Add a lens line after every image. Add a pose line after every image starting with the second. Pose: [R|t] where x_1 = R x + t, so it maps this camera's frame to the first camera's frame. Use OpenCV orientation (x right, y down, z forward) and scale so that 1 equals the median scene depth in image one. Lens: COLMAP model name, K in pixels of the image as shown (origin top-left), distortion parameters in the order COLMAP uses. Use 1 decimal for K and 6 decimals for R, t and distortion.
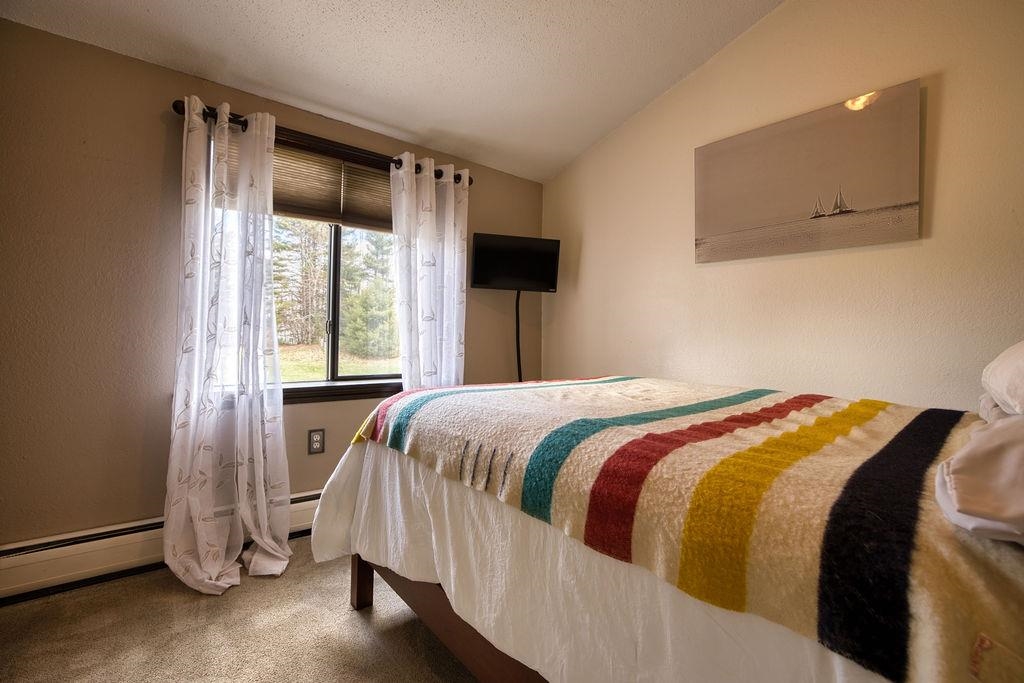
lens RADIAL K [[444.7, 0, 515.6], [0, 444.7, 342.0], [0, 0, 1]] dist [-0.030966, 0.000400]
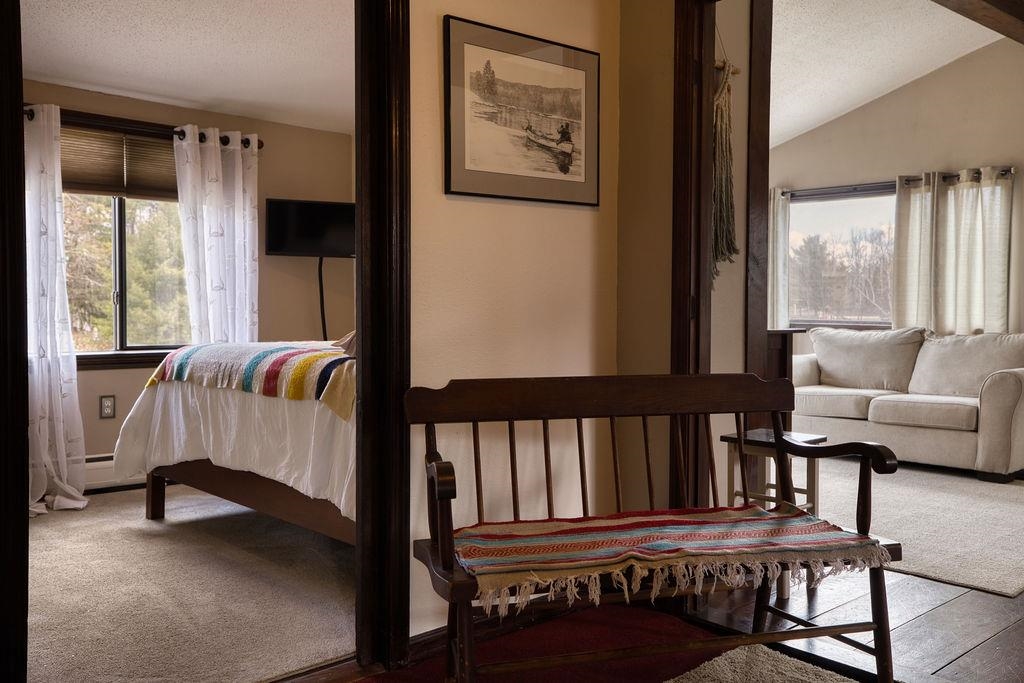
lens RADIAL K [[933.9, 0, 511.3], [0, 933.9, 336.0], [0, 0, 1]] dist [0.071250, 0.000000]
pose [[0.998947, -0.022694, 0.039882, 0.406809], [0.022271, 0.999691, 0.011019, 0.050473], [-0.040119, -0.010119, 0.999144, -1.240089]]
